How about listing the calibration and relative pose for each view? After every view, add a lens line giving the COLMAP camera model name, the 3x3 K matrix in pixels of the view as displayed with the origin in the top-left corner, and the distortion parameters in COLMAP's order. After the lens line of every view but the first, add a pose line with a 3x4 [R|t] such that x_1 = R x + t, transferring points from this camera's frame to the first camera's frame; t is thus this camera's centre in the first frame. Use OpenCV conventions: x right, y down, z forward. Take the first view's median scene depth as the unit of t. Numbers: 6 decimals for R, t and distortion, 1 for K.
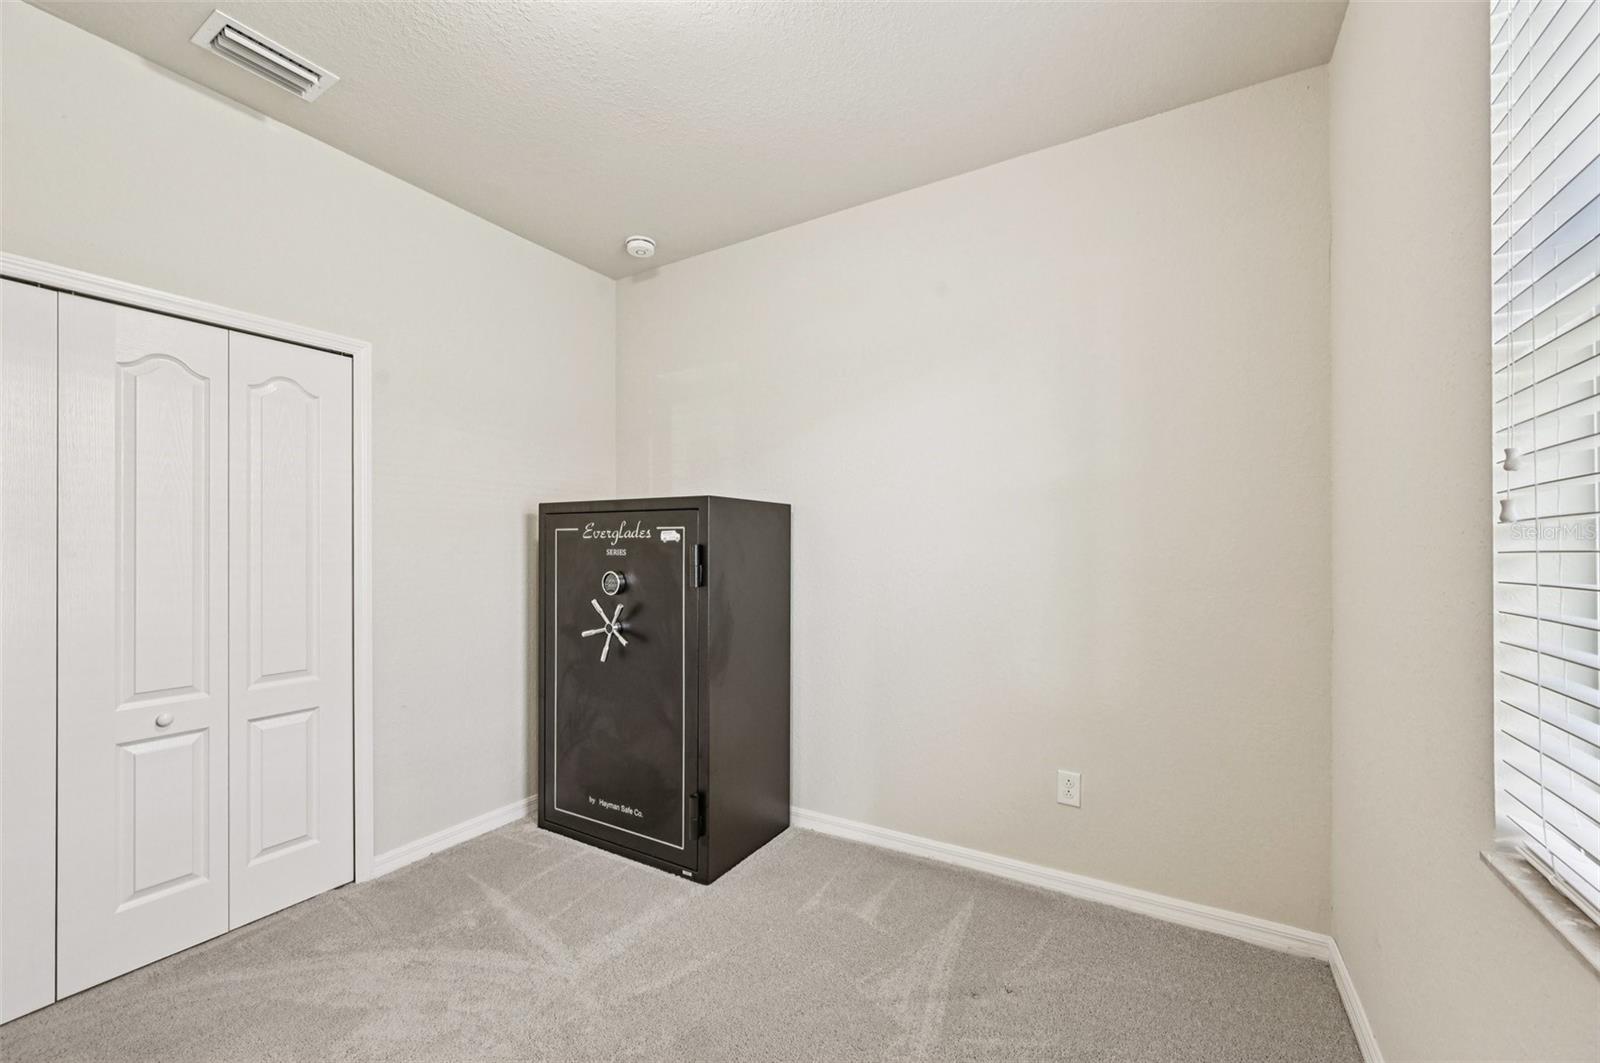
lens RADIAL K [[631.2, 0, 803.7], [0, 631.2, 544.9], [0, 0, 1]] dist [0.000934, 0.000686]
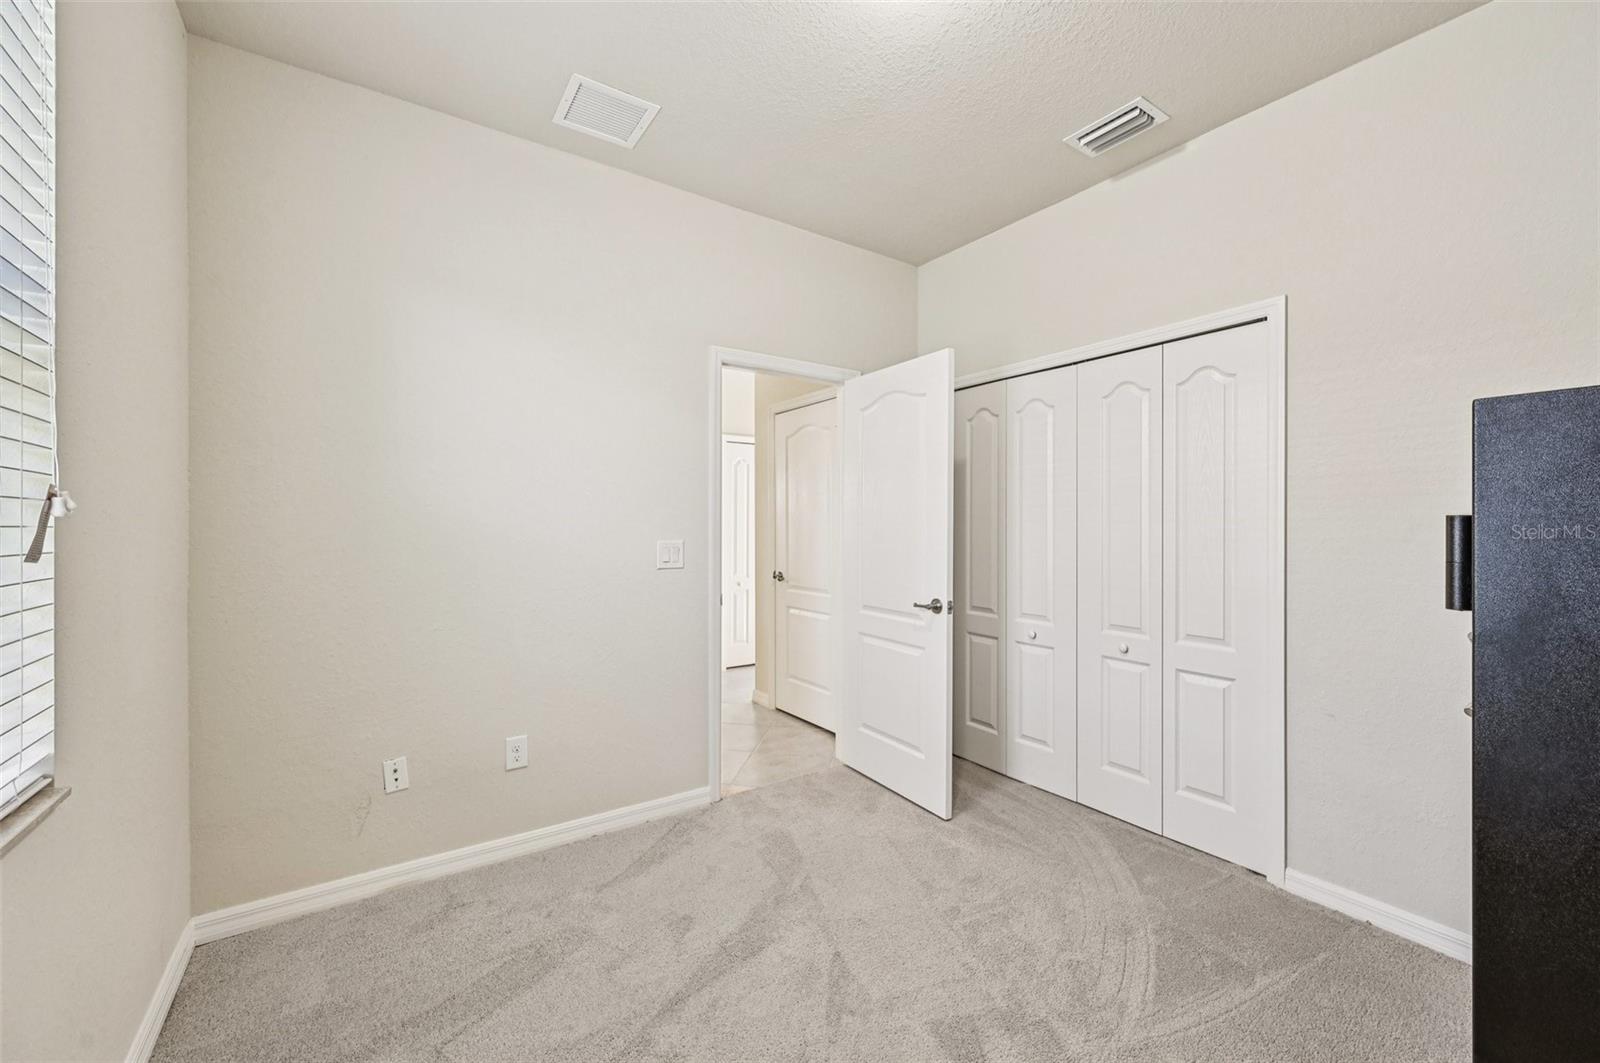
lens RADIAL K [[631.2, 0, 789.4], [0, 631.2, 527.4], [0, 0, 1]] dist [0.000934, 0.000686]
pose [[-0.424479, 0.006394, -0.905415, 0.440739], [0.005753, 0.999974, 0.004365, 0.003619], [0.905419, -0.003356, -0.424505, 0.760532]]
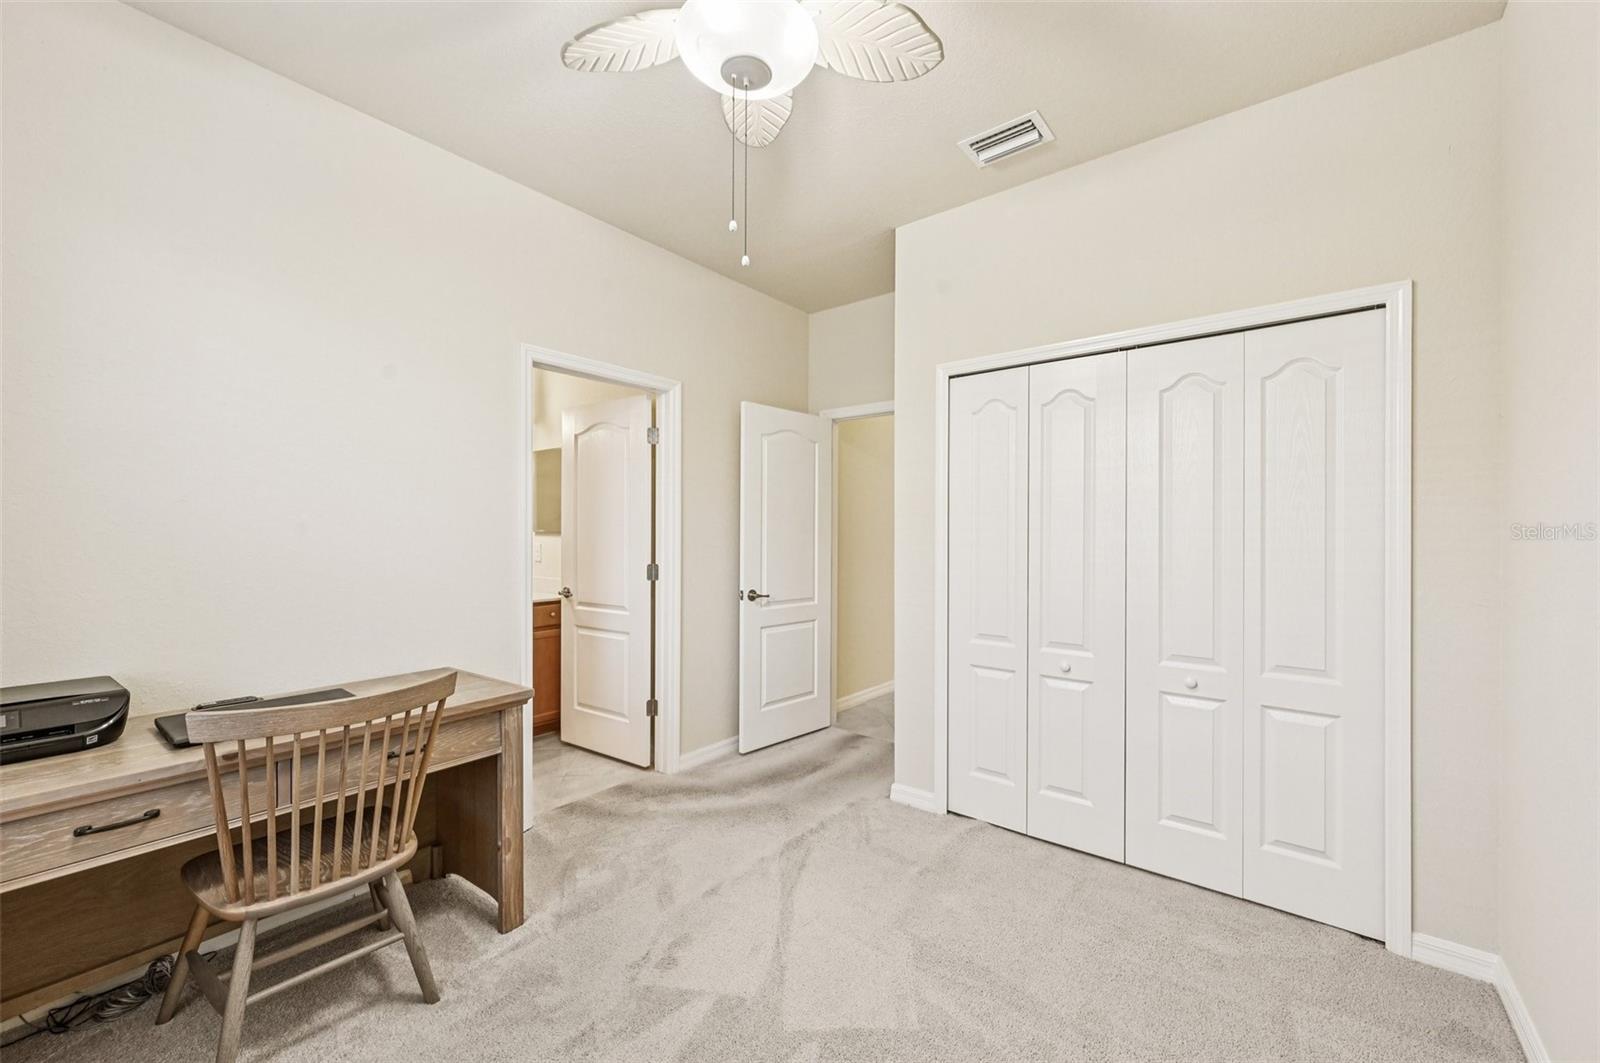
lens RADIAL K [[631.2, 0, 802.3], [0, 631.2, 534.6], [0, 0, 1]] dist [0.000934, 0.000686]
pose [[-0.140362, -0.000081, -0.990100, 0.213145], [-0.001425, 0.999999, 0.000120, 0.001405], [0.990099, 0.001428, -0.140362, 0.364870]]
